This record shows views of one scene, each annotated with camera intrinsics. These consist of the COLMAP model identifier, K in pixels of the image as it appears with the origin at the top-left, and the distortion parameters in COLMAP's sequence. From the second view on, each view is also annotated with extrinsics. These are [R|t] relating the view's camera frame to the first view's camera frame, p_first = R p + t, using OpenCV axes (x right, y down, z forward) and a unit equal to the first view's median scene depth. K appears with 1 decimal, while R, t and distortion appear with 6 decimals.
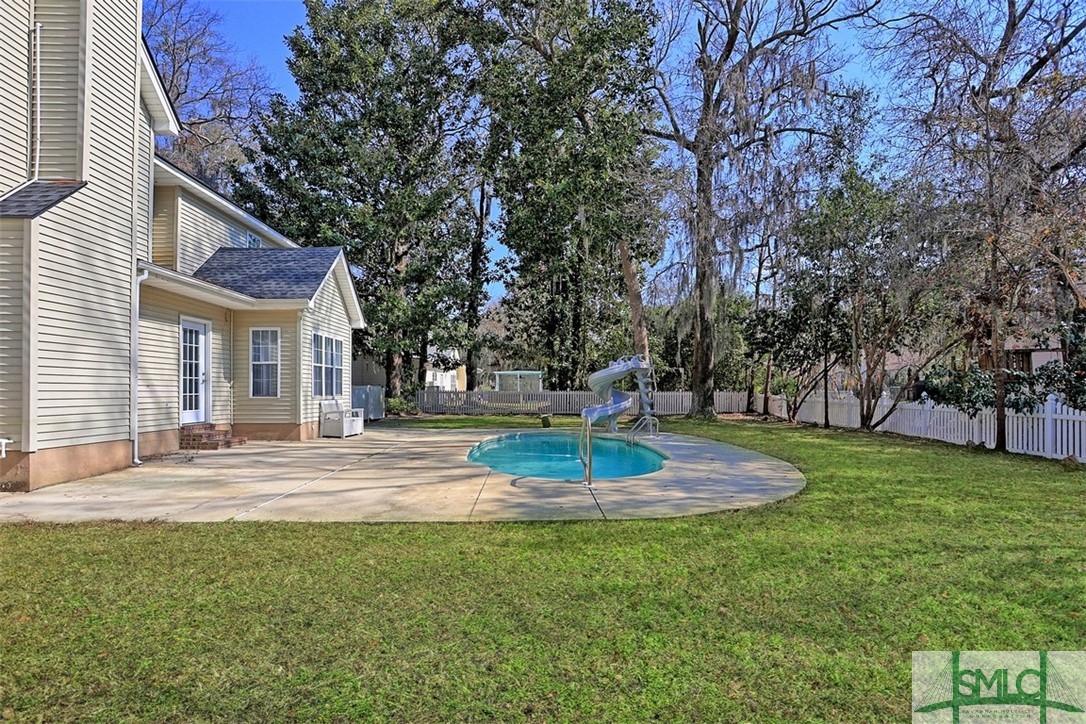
lens RADIAL K [[523.5, 0, 541.3], [0, 523.5, 365.2], [0, 0, 1]] dist [-0.005657, 0.000435]
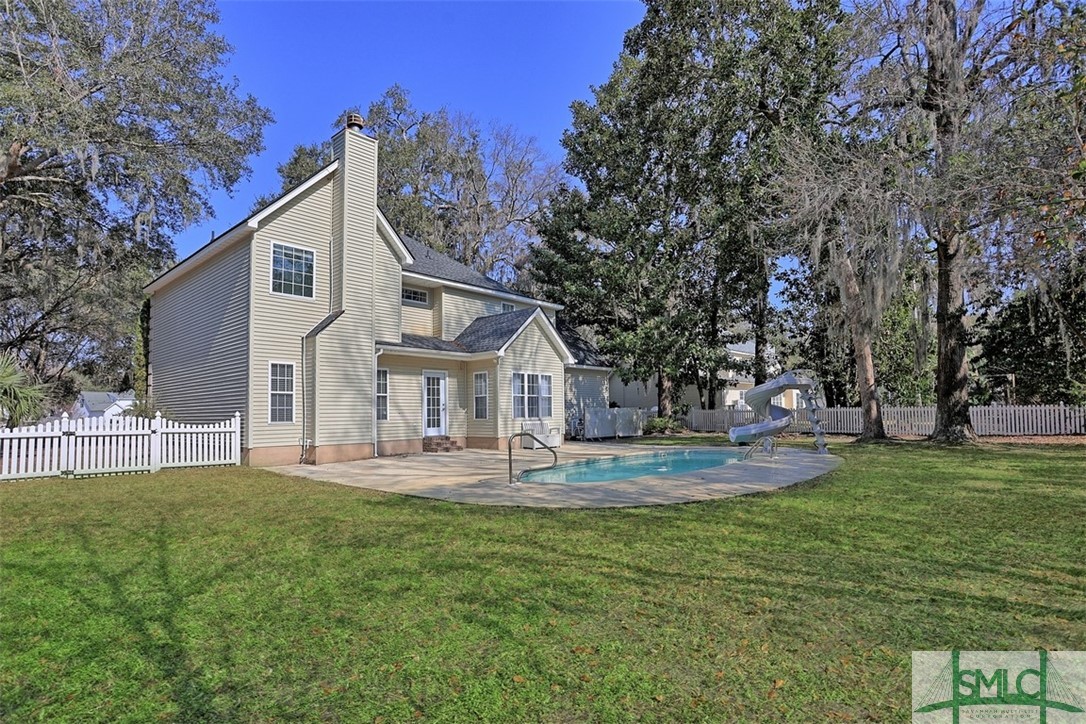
lens RADIAL K [[523.5, 0, 544.0], [0, 523.5, 365.4], [0, 0, 1]] dist [-0.005657, 0.000435]
pose [[0.759011, -0.073935, -0.646866, 0.624340], [0.050168, 0.997219, -0.055115, 0.001162], [0.649142, 0.009381, 0.760609, -0.007190]]
